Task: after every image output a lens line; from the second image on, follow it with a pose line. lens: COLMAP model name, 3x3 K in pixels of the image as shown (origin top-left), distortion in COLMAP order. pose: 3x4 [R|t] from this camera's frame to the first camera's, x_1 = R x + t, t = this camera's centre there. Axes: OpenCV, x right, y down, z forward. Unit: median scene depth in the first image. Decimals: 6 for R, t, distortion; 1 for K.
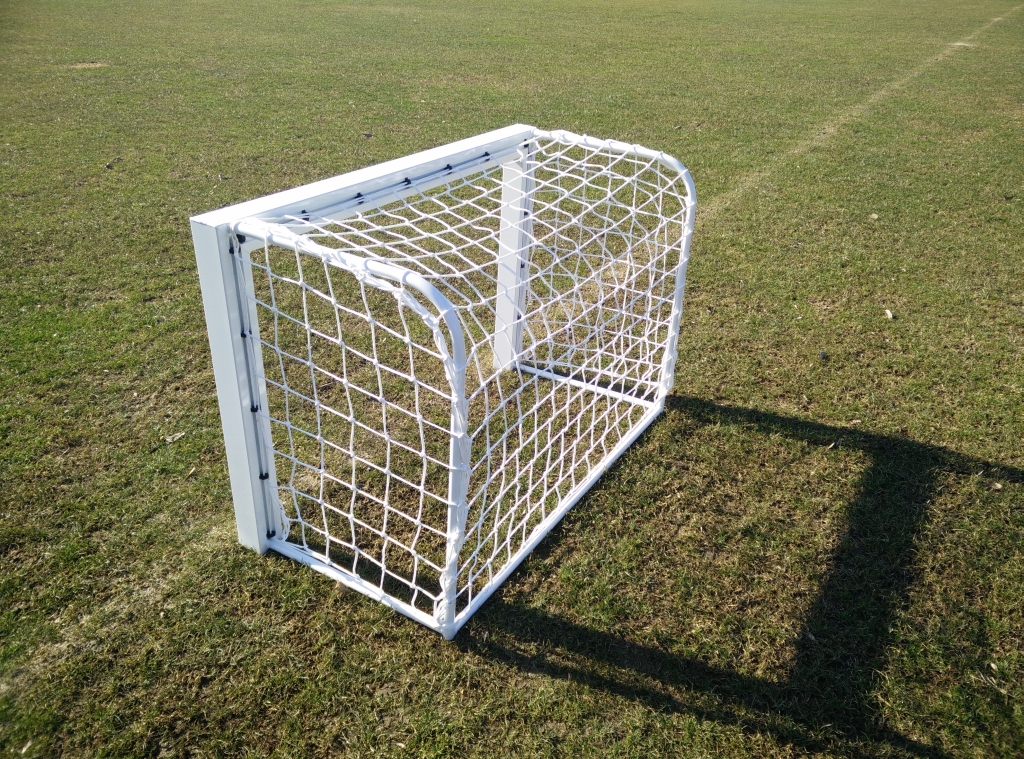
lens RADIAL K [[840.3, 0, 512.0], [0, 840.3, 379.5], [0, 0, 1]] dist [0.035727, -0.005938]
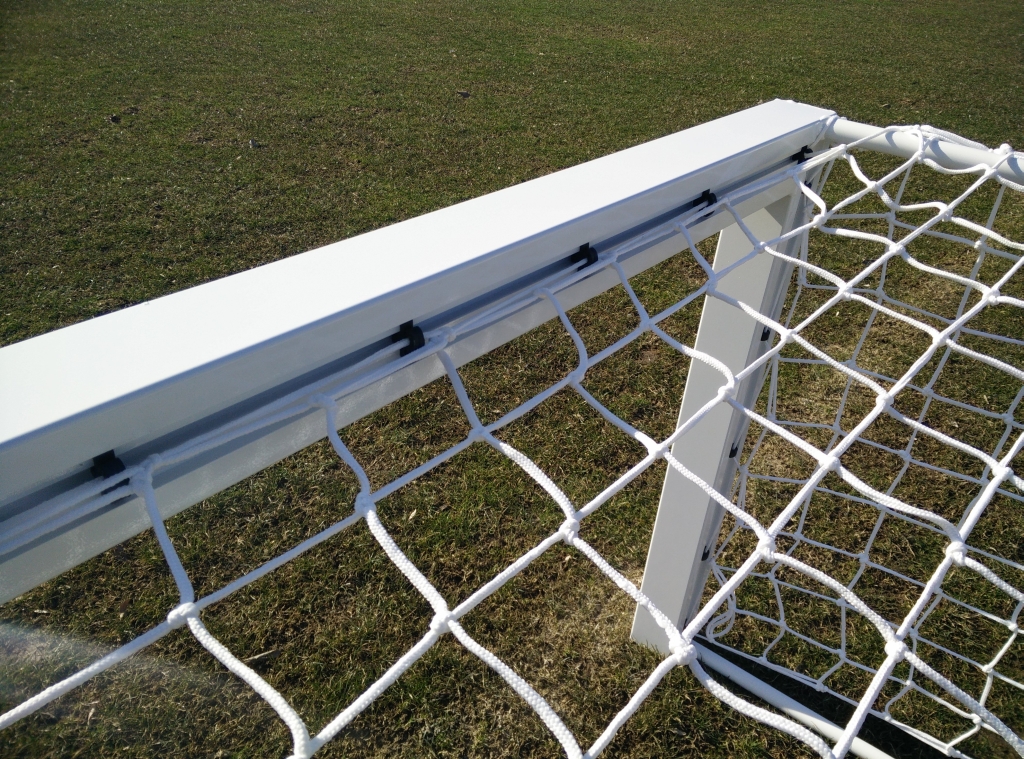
lens RADIAL K [[840.3, 0, 512.0], [0, 840.3, 379.5], [0, 0, 1]] dist [0.035727, -0.005938]
pose [[0.989742, 0.091742, -0.109515, -0.018367], [-0.086971, 0.995074, 0.047587, -0.062017], [0.113341, -0.037574, 0.992845, 0.201795]]
